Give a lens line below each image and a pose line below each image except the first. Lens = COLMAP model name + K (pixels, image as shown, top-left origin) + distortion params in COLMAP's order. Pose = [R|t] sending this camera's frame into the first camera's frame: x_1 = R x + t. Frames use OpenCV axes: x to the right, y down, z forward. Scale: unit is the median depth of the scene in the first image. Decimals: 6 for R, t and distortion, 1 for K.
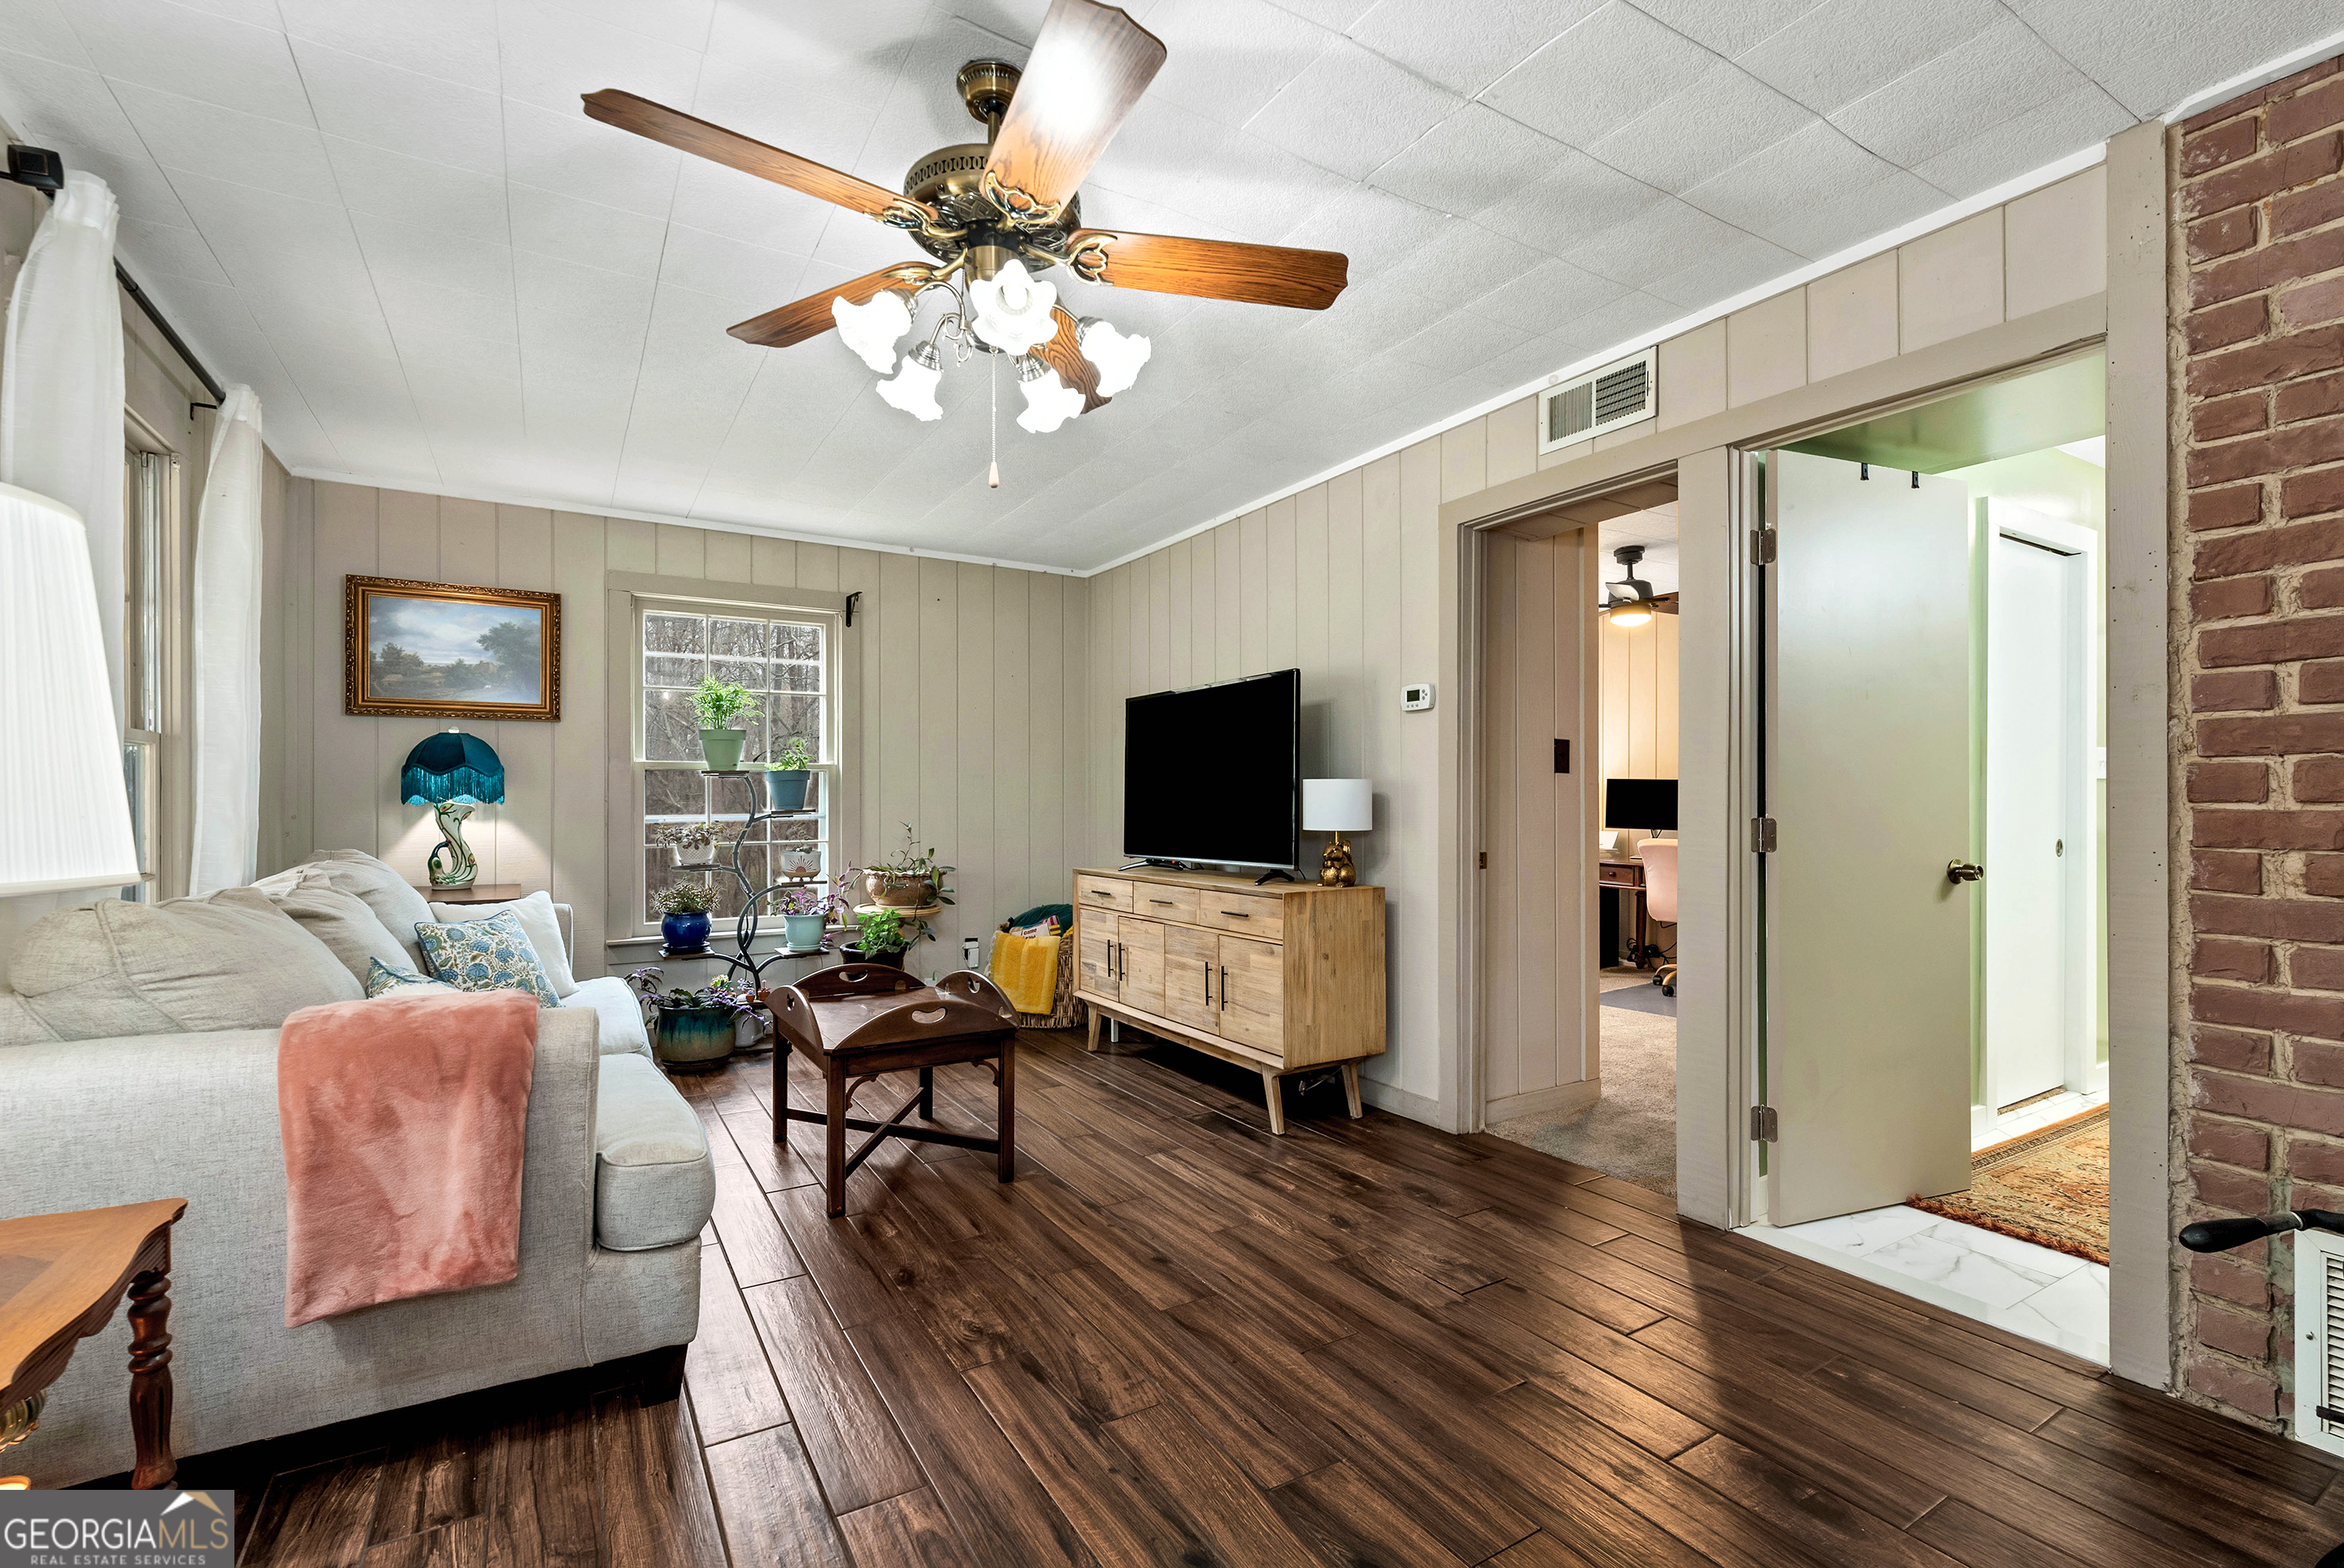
lens RADIAL K [[1047.3, 0, 1187.3], [0, 1047.3, 791.3], [0, 0, 1]] dist [0.003371, -0.000615]
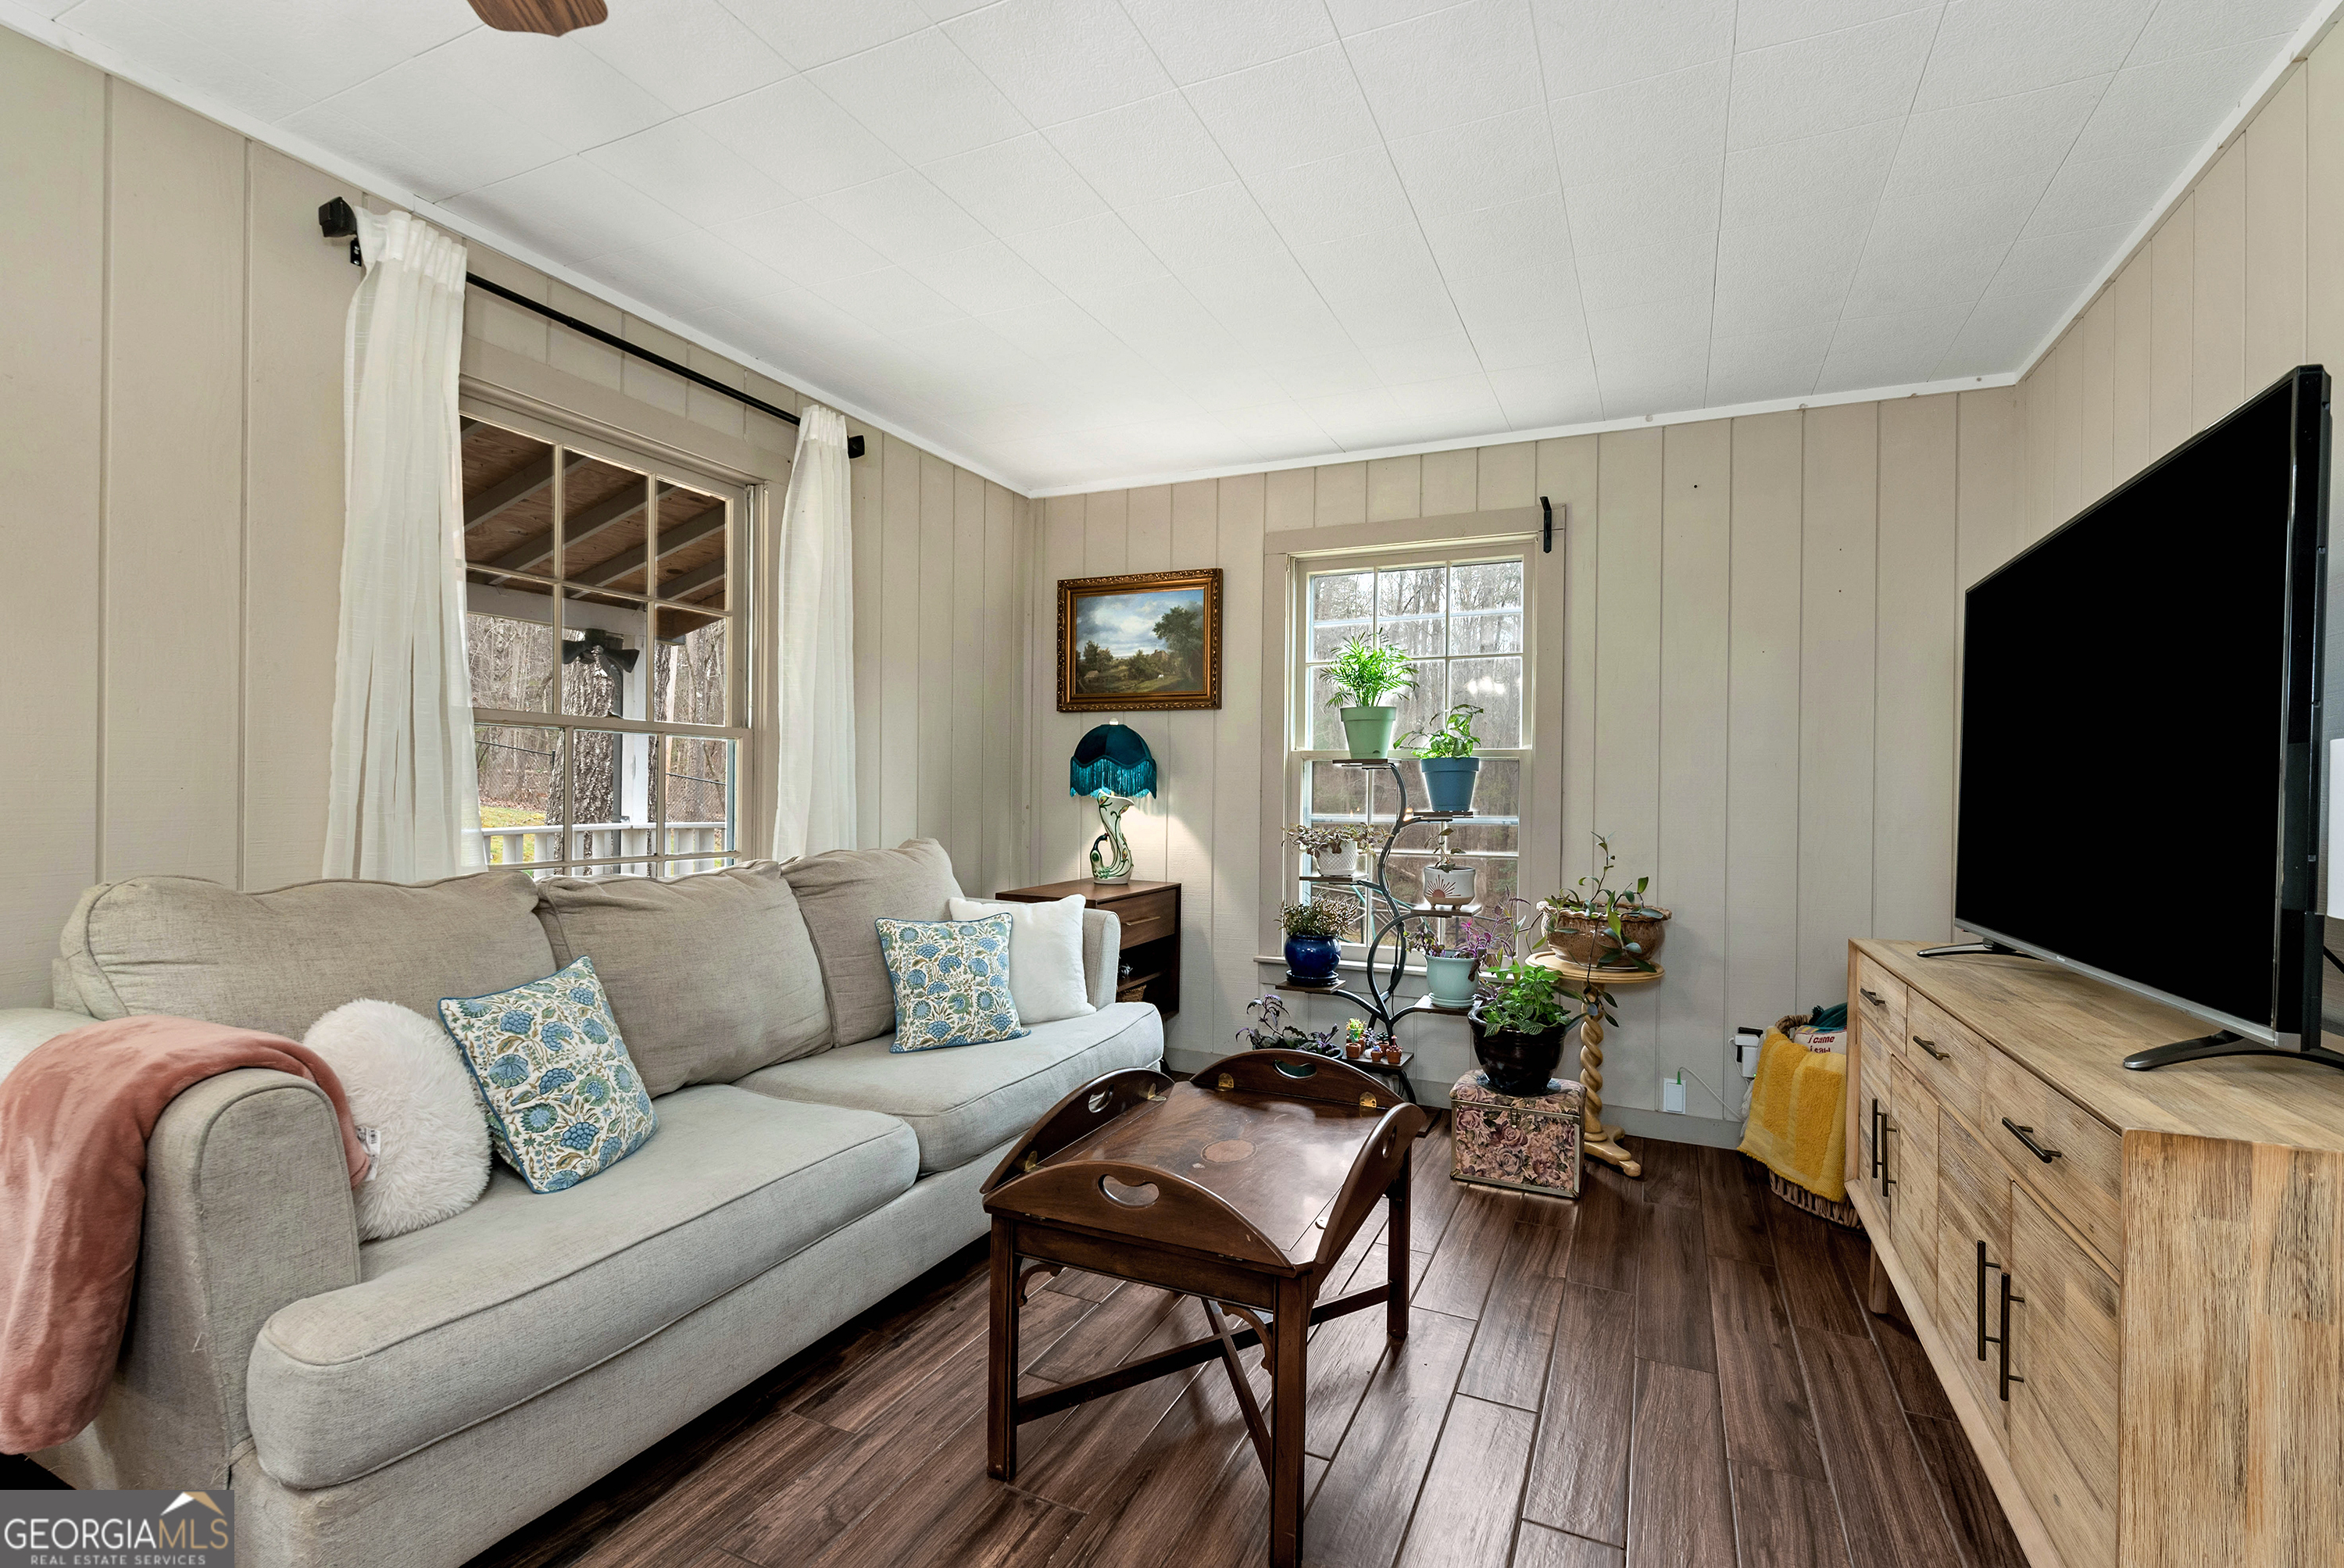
lens RADIAL K [[1047.3, 0, 1187.3], [0, 1047.3, 791.3], [0, 0, 1]] dist [0.003371, -0.000615]
pose [[0.559732, 0.006717, -0.828647, 0.172045], [-0.008275, 0.999963, 0.002516, 0.004261], [0.828633, 0.005449, 0.559766, 0.568116]]
